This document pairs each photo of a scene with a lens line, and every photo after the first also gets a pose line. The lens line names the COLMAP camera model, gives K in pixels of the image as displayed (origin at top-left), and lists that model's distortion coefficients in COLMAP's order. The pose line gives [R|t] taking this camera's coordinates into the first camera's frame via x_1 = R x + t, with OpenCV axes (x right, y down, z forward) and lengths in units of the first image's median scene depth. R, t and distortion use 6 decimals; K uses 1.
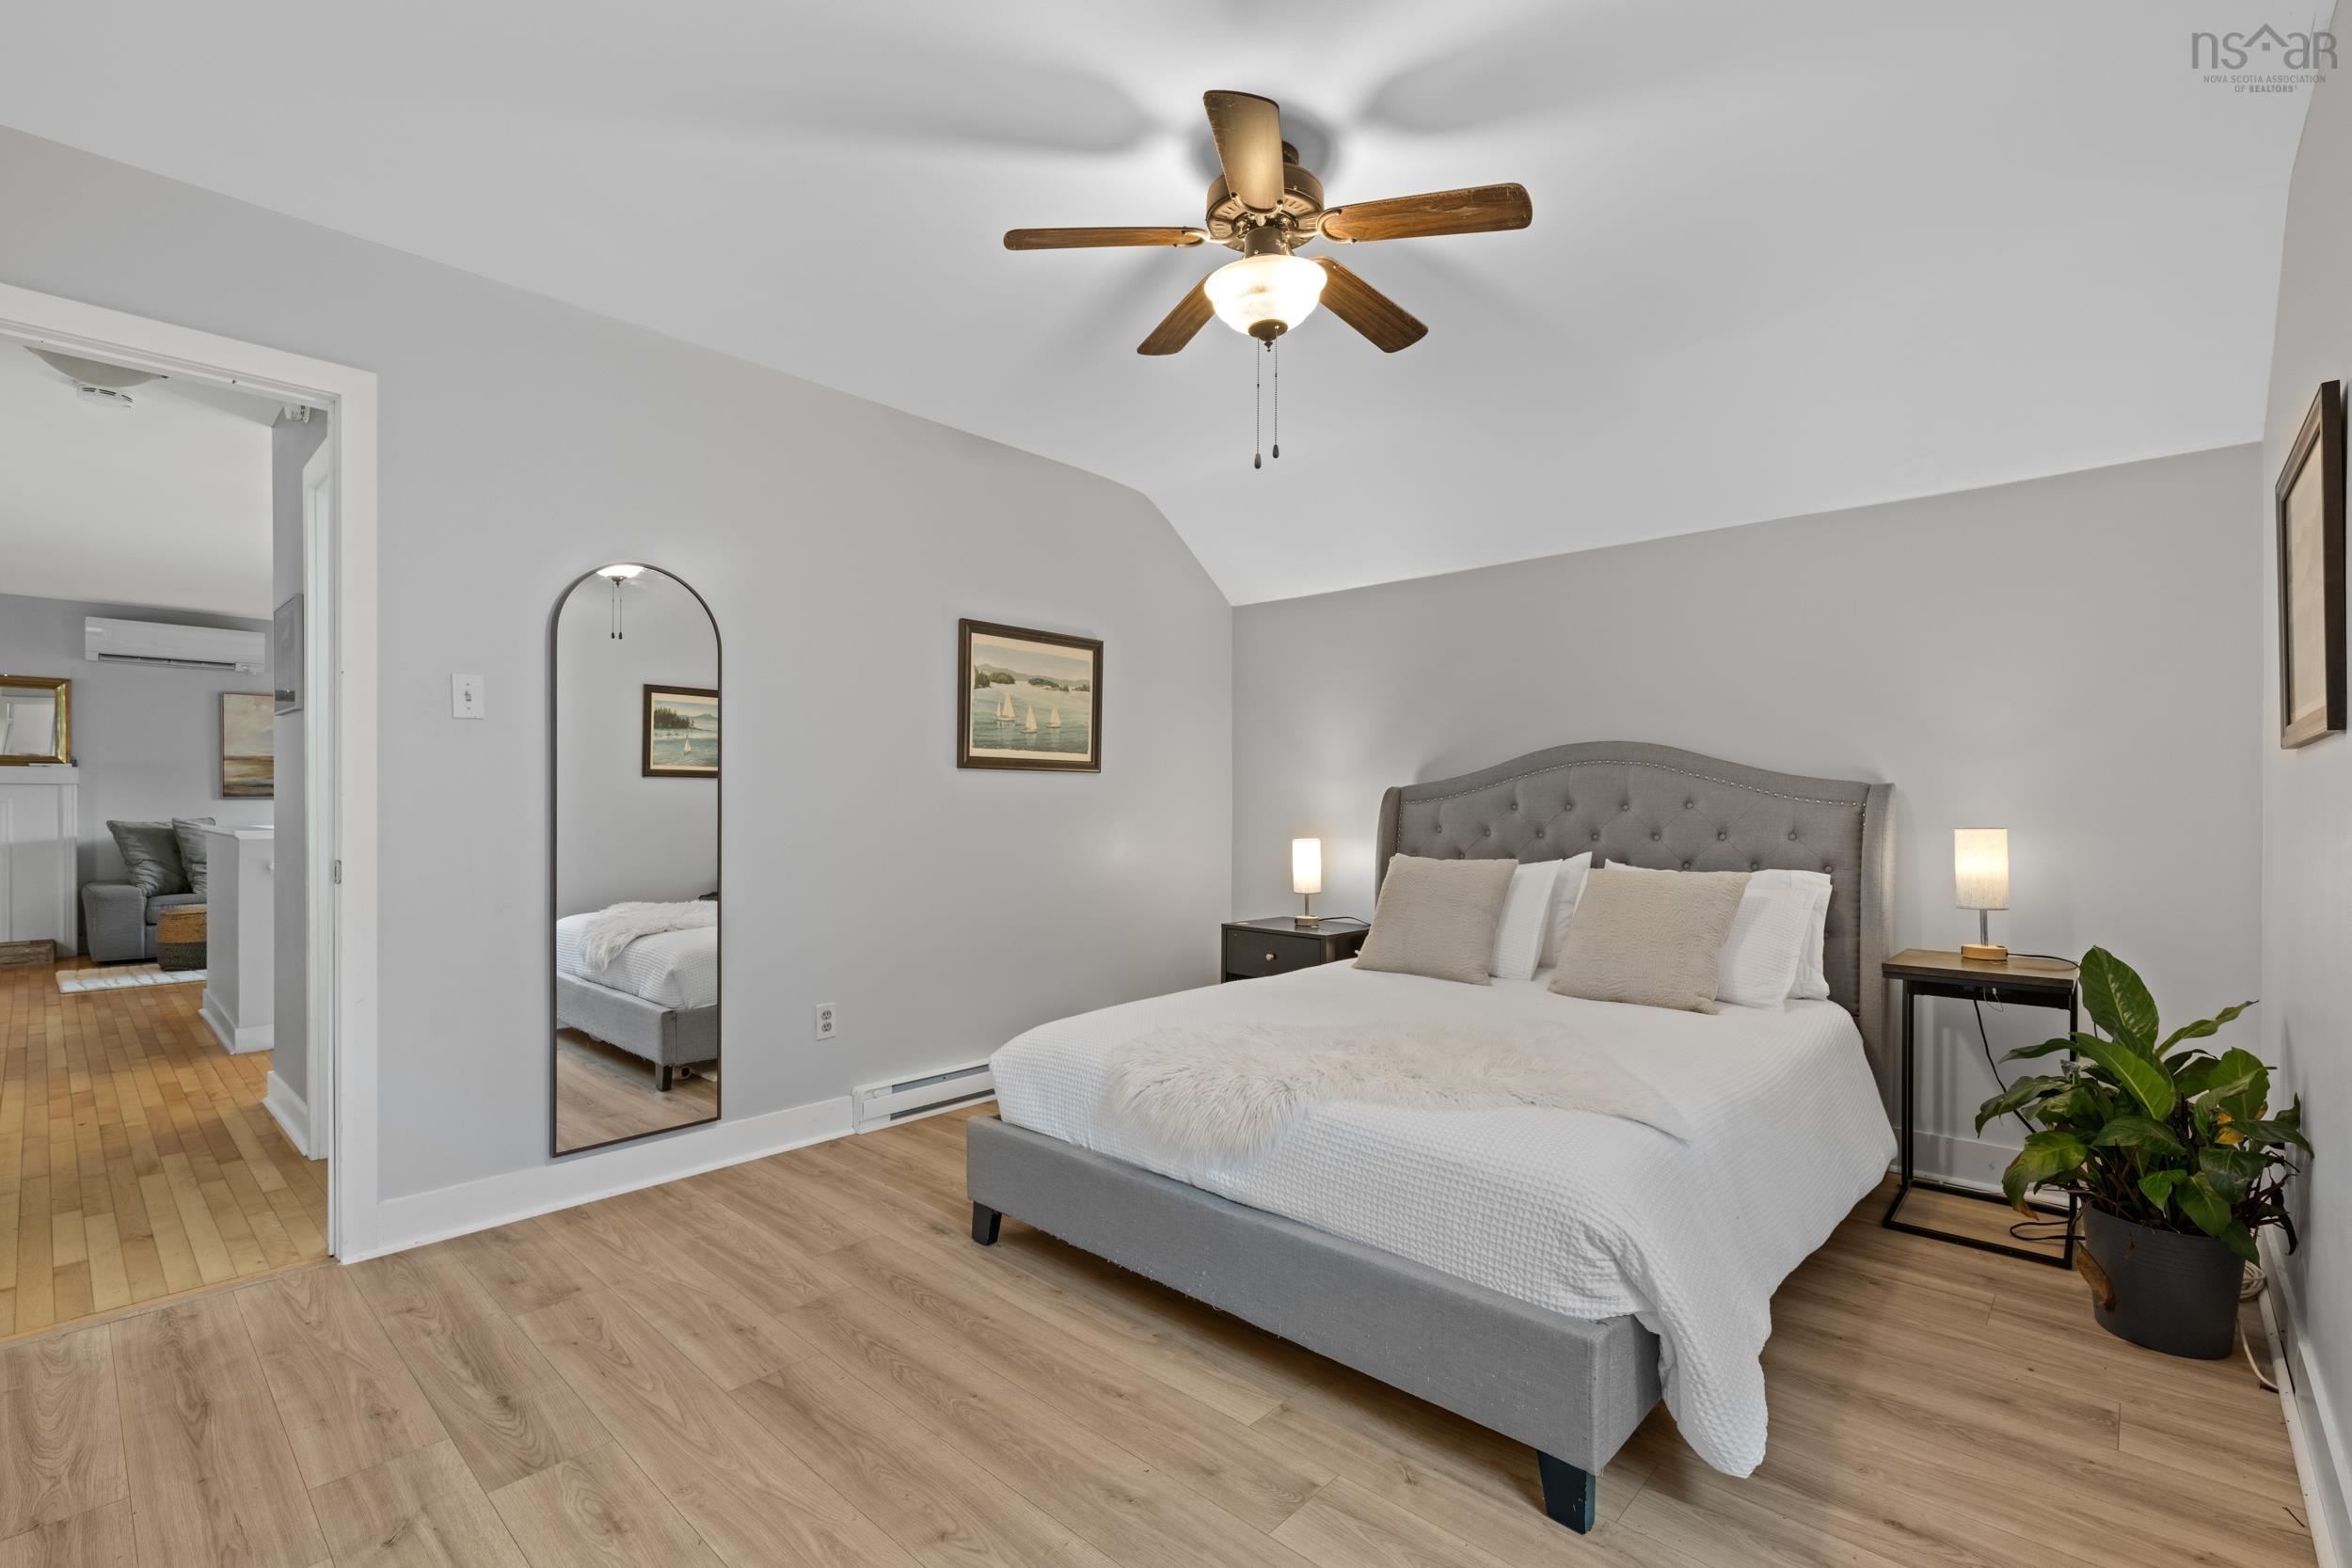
lens RADIAL K [[1069.5, 0, 1196.2], [0, 1069.5, 802.2], [0, 0, 1]] dist [0.006486, -0.002912]
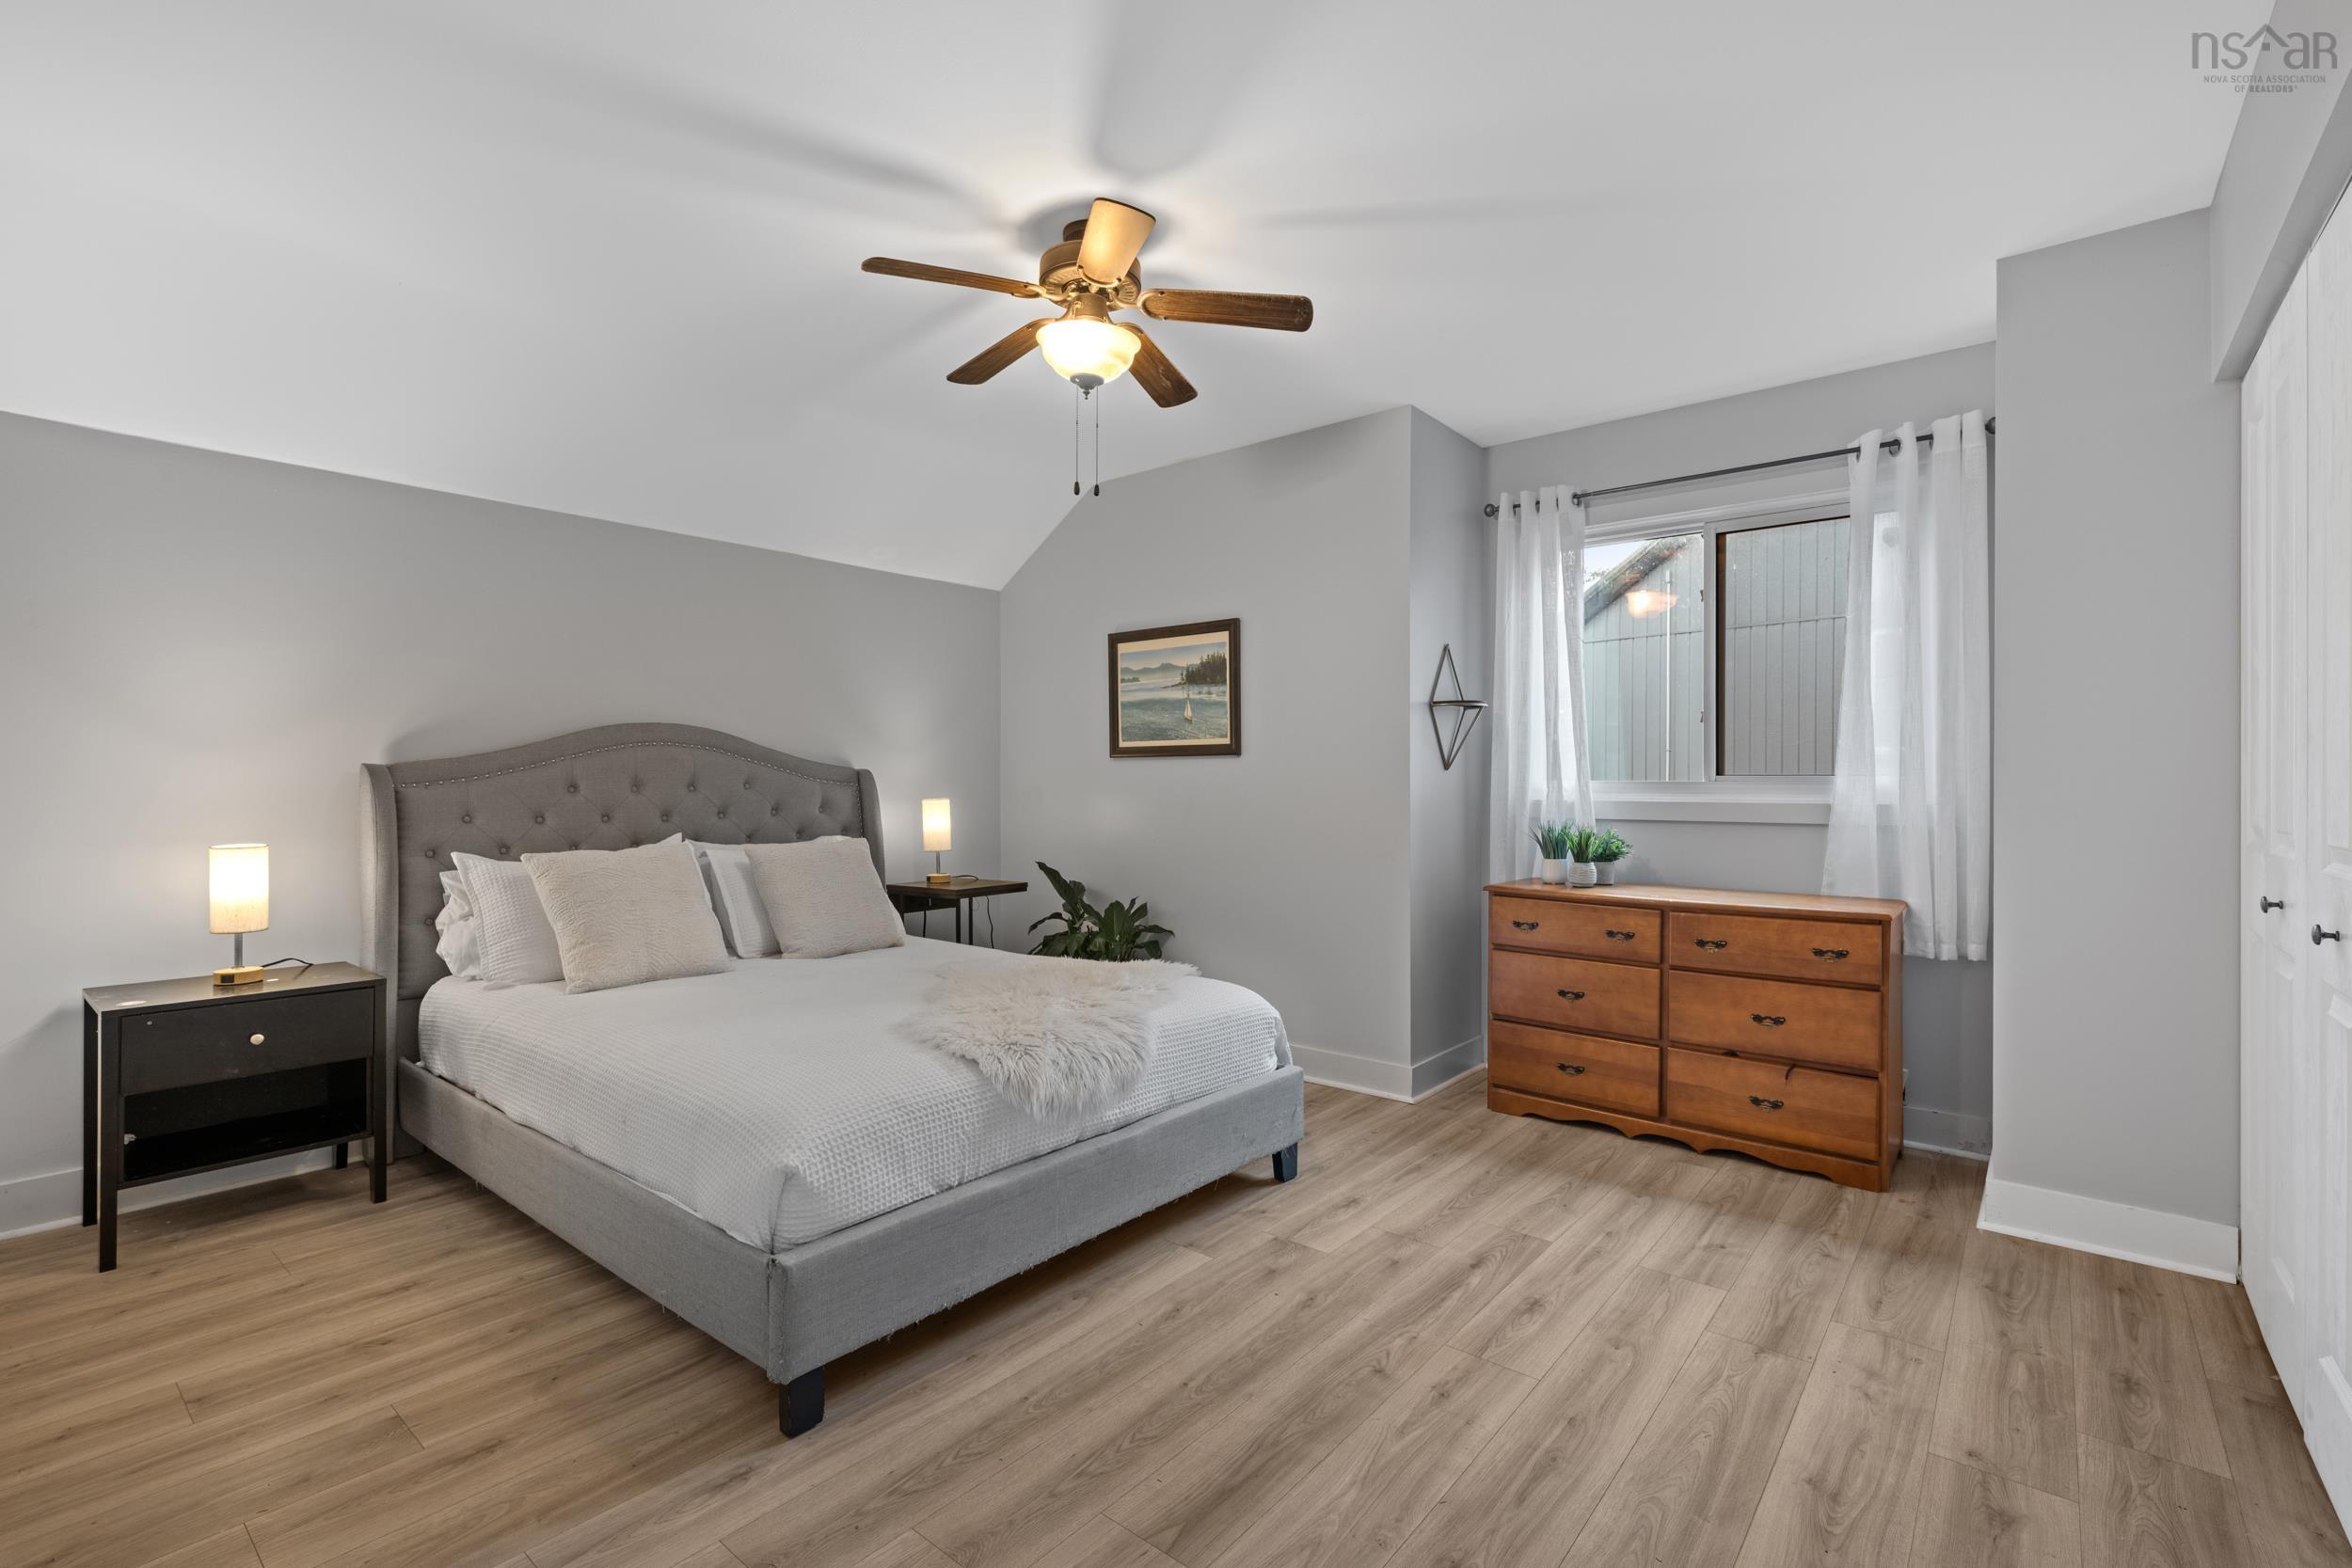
lens RADIAL K [[1069.5, 0, 1170.3], [0, 1069.5, 773.2], [0, 0, 1]] dist [0.006486, -0.002912]
pose [[-0.058338, 0.001934, 0.998295, -0.901690], [0.000269, 0.999998, -0.001921, -0.010420], [-0.998297, 0.000156, -0.058339, 0.802468]]
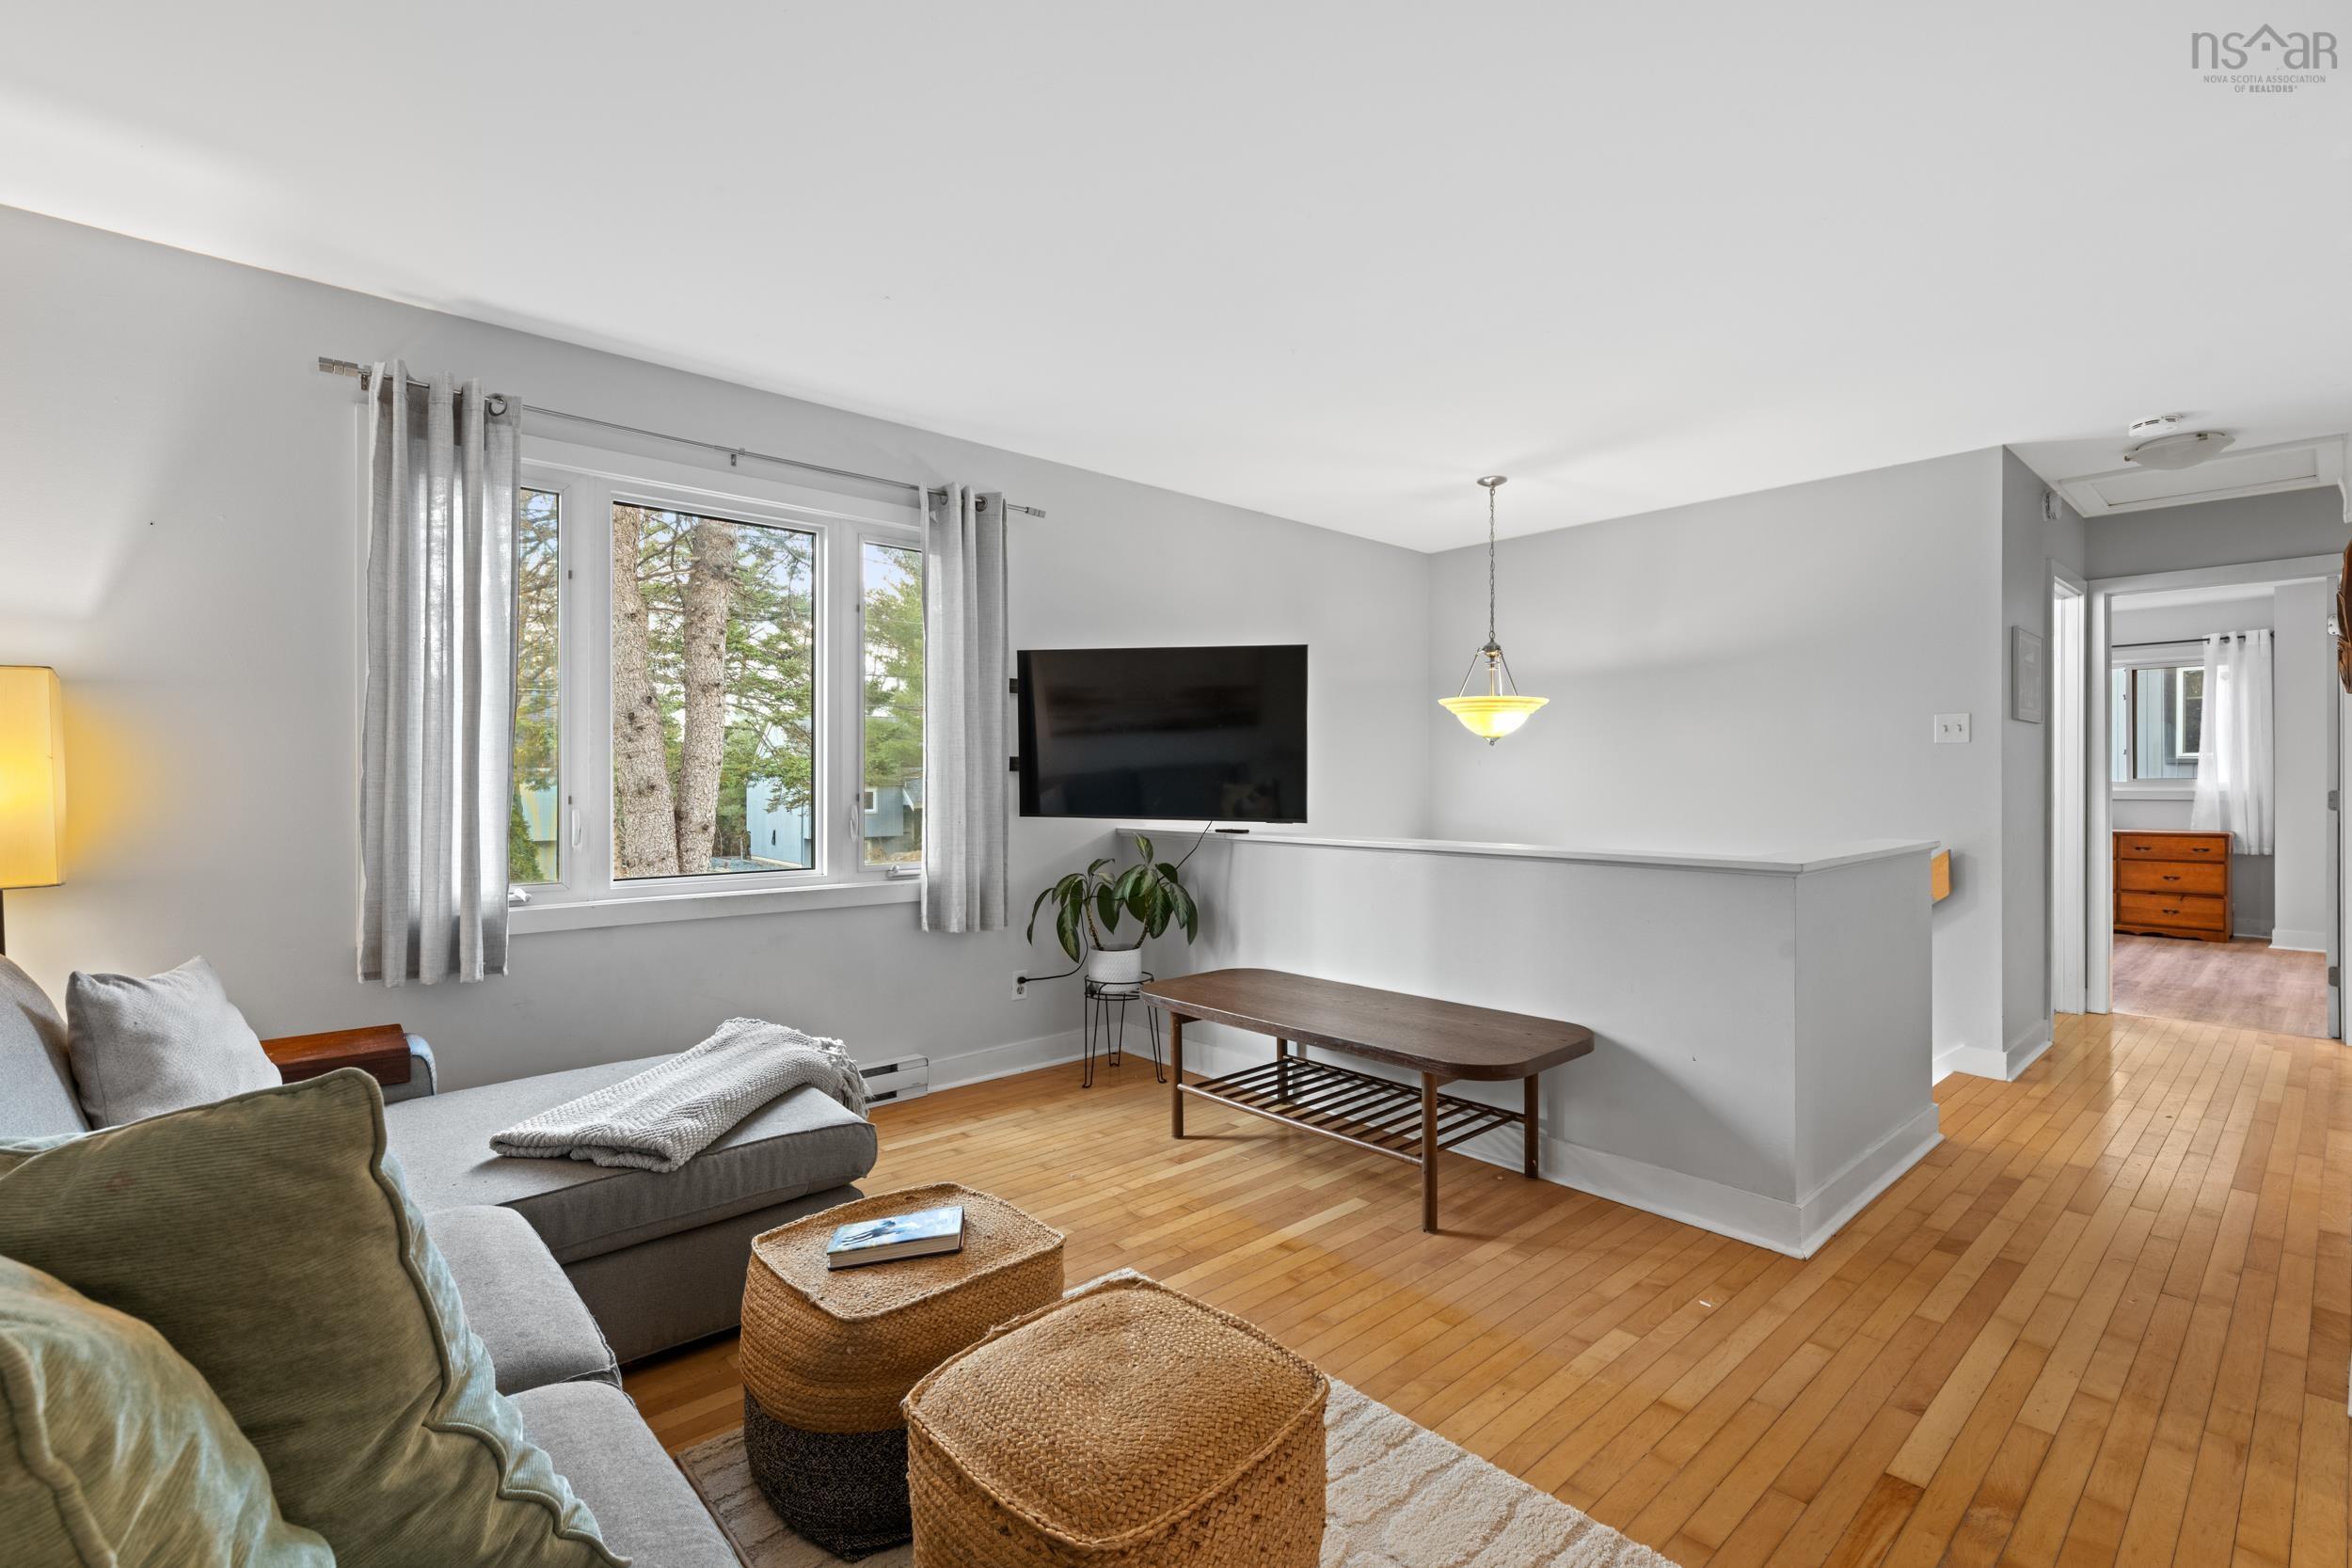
lens RADIAL K [[1069.5, 0, 1178.1], [0, 1069.5, 778.5], [0, 0, 1]] dist [0.006486, -0.002912]
pose [[0.089656, 0.006109, 0.995954, -2.858631], [0.000996, 0.999980, -0.006223, 0.004399], [-0.995972, 0.001550, 0.089648, 2.459728]]
